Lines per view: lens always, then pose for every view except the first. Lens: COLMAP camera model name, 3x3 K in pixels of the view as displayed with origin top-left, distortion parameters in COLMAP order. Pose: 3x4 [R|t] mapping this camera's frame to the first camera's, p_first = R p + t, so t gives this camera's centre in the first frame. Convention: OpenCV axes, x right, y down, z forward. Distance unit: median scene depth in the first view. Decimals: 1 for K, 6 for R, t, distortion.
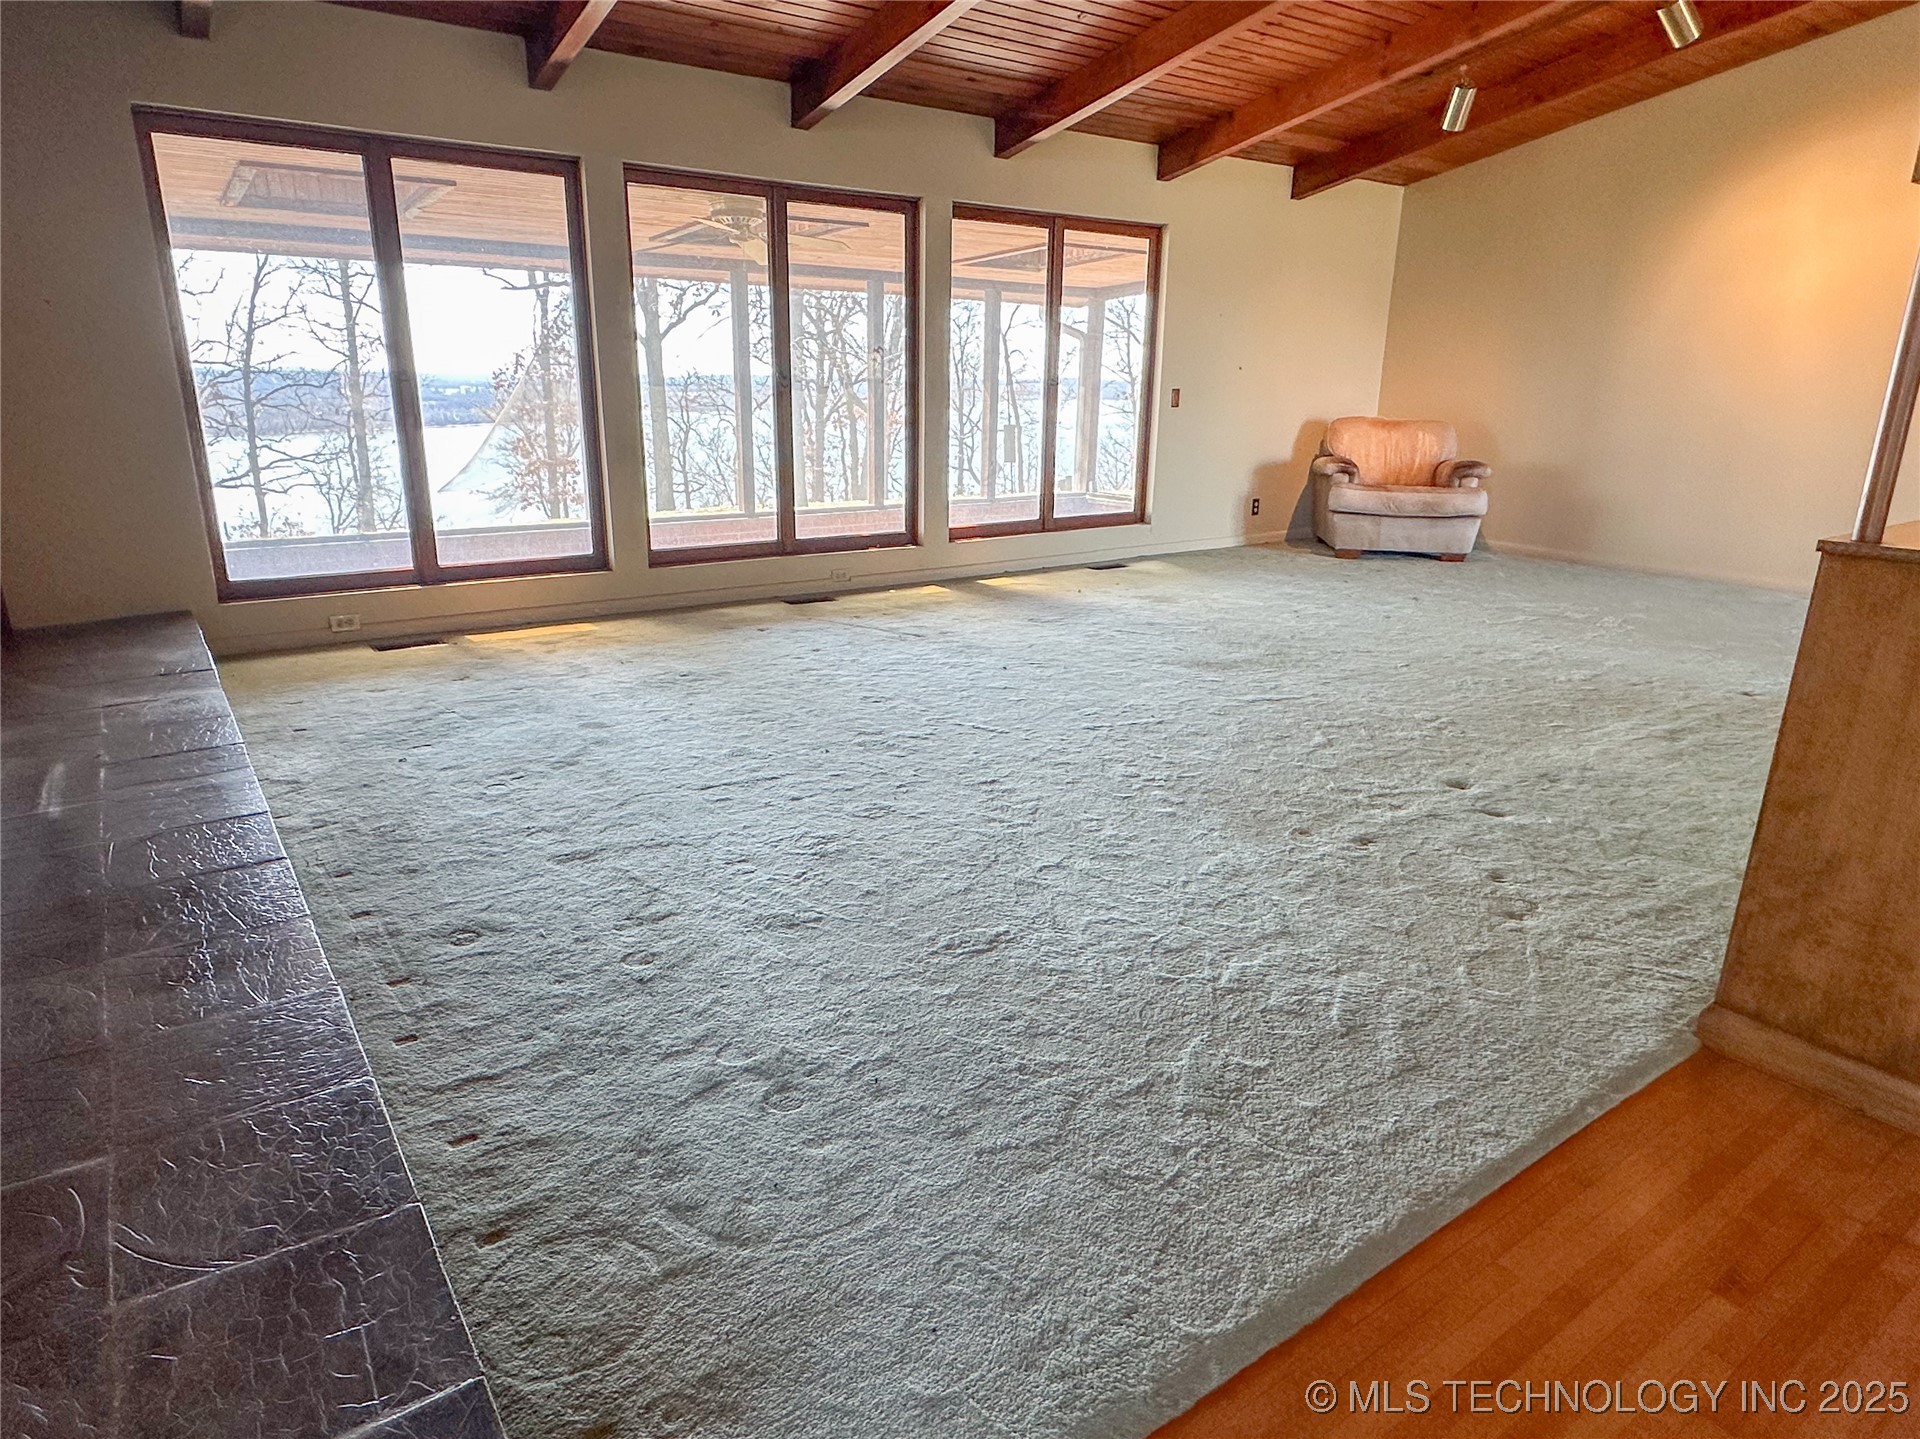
lens RADIAL K [[1141.2, 0, 960.0], [0, 1141.2, 719.5], [0, 0, 1]] dist [-0.003434, -0.000197]
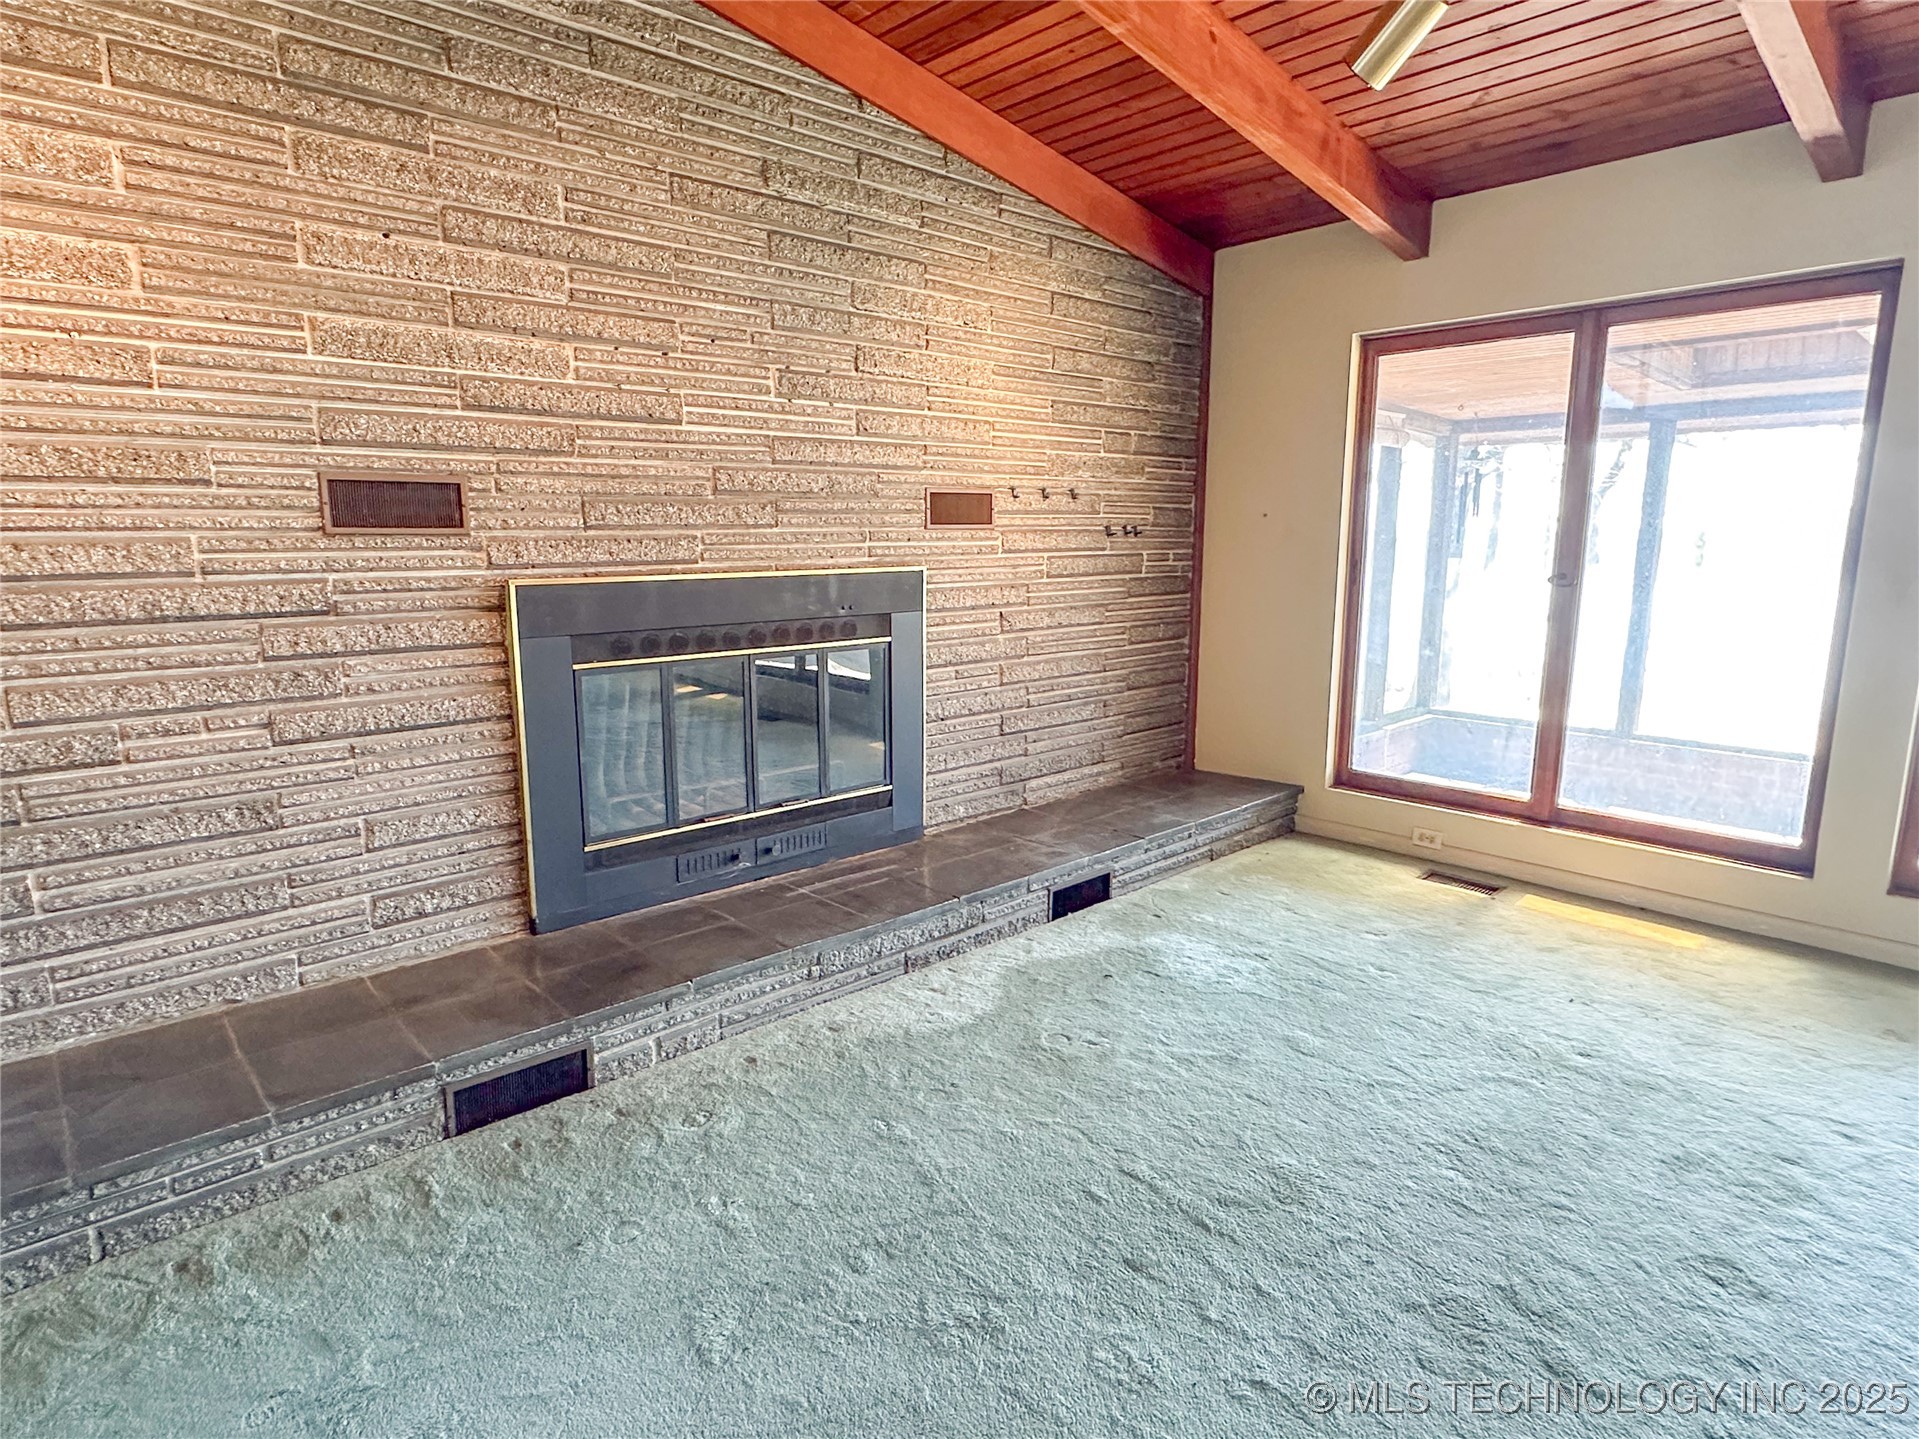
lens RADIAL K [[1071.6, 0, 959.5], [0, 1071.6, 719.5], [0, 0, 1]] dist [0.002795, -0.000348]
pose [[0.123629, 0.152638, -0.980519, 0.273941], [-0.289078, 0.950783, 0.111561, -0.185665], [0.949289, 0.269654, 0.161669, 0.541423]]
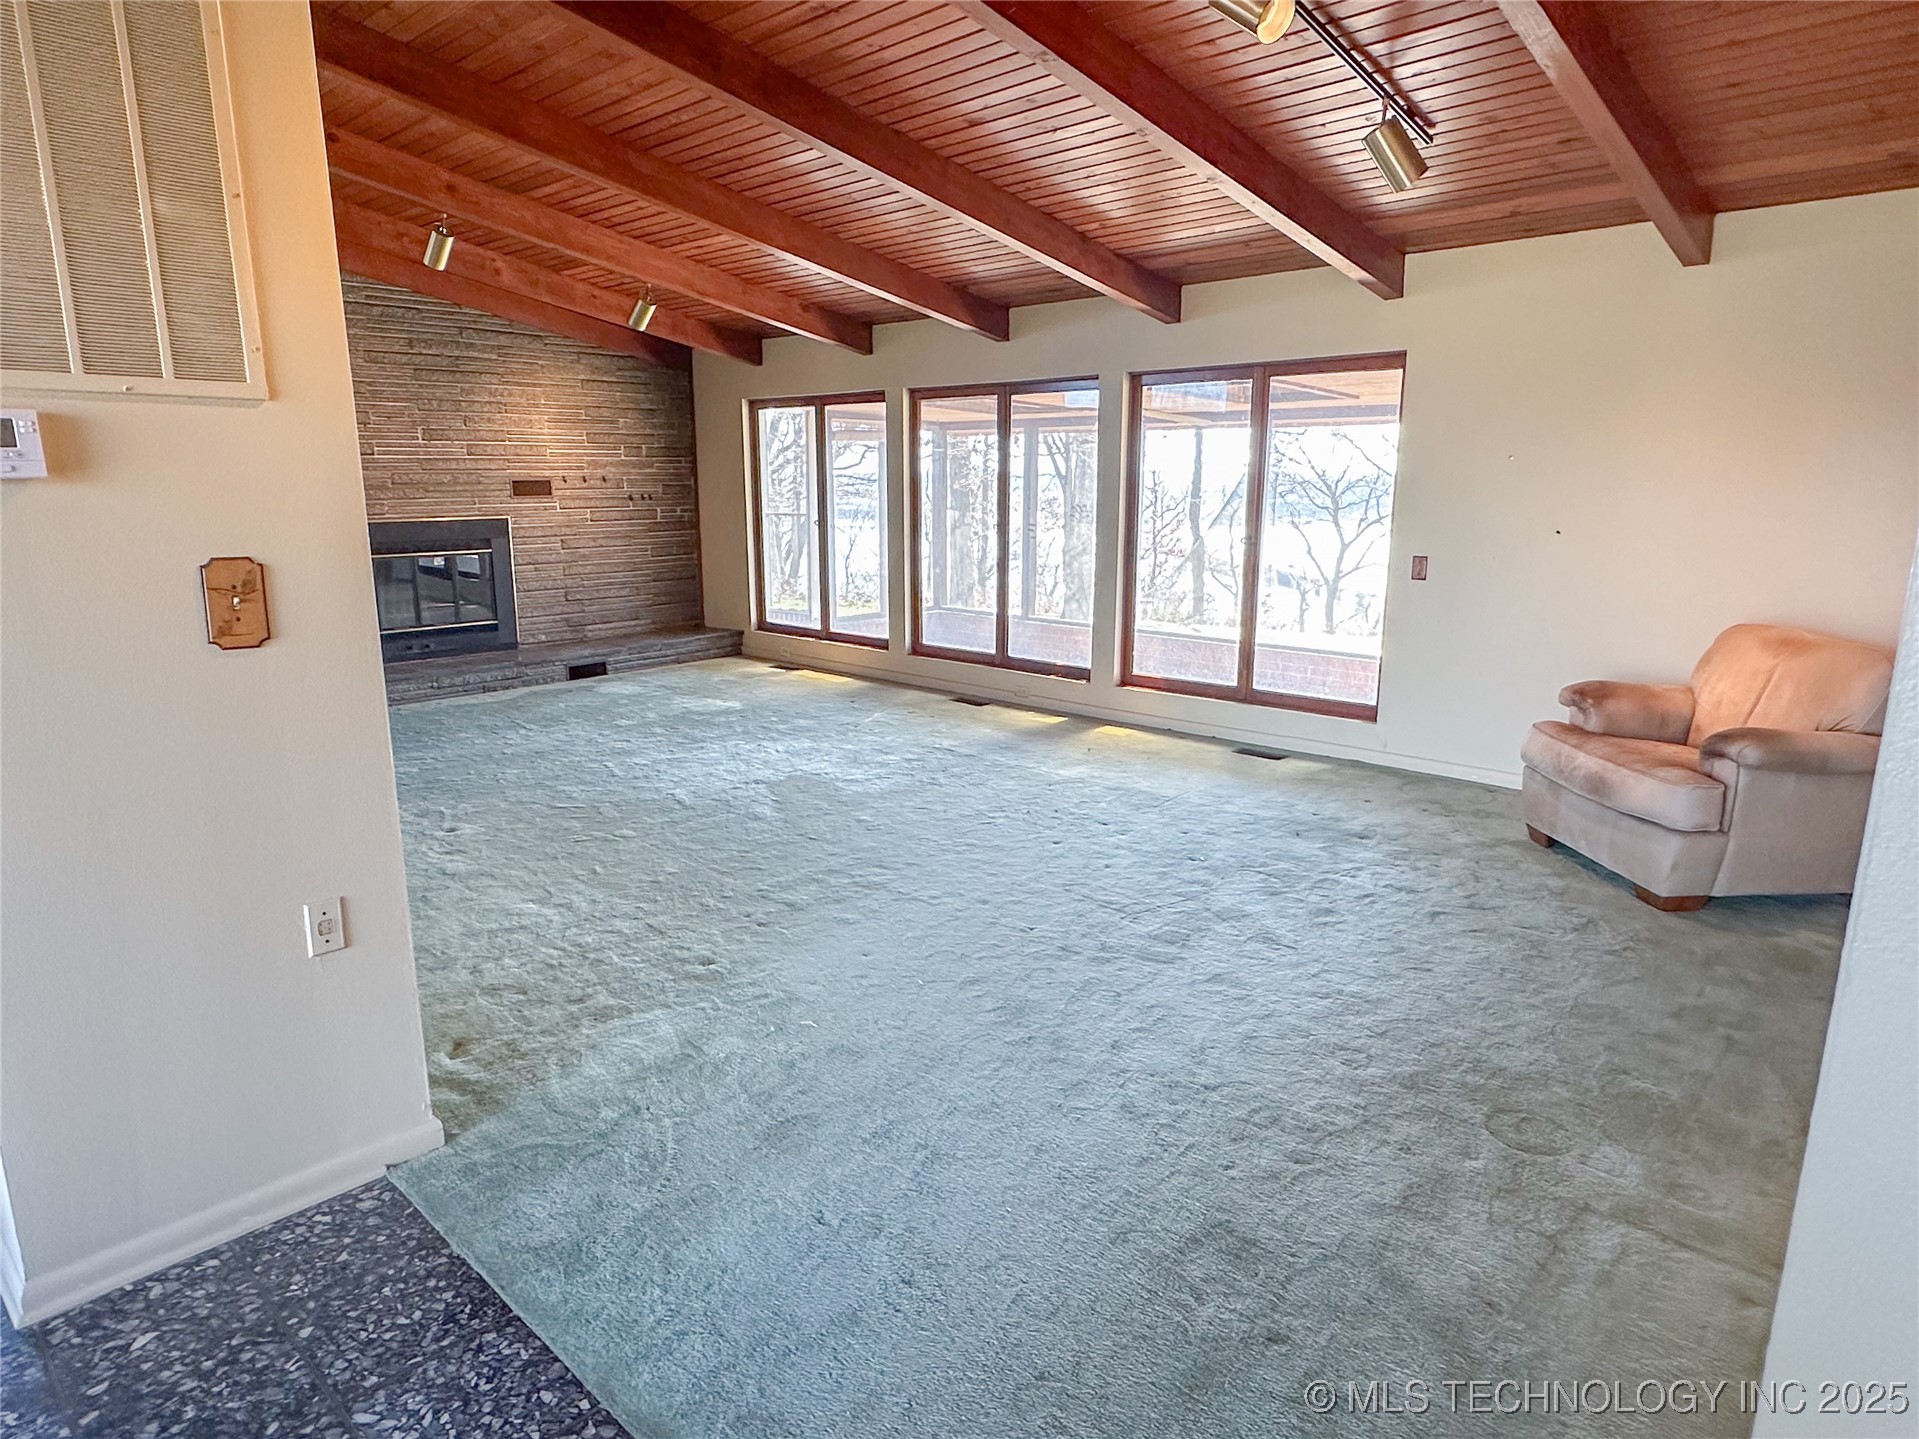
lens RADIAL K [[1140.6, 0, 959.5], [0, 1140.6, 719.5], [0, 0, 1]] dist [-0.003434, -0.000197]
pose [[0.201002, 0.187925, -0.961396, 1.492405], [-0.285284, 0.950115, 0.126074, -0.333858], [0.937129, 0.248930, 0.244587, 0.952988]]
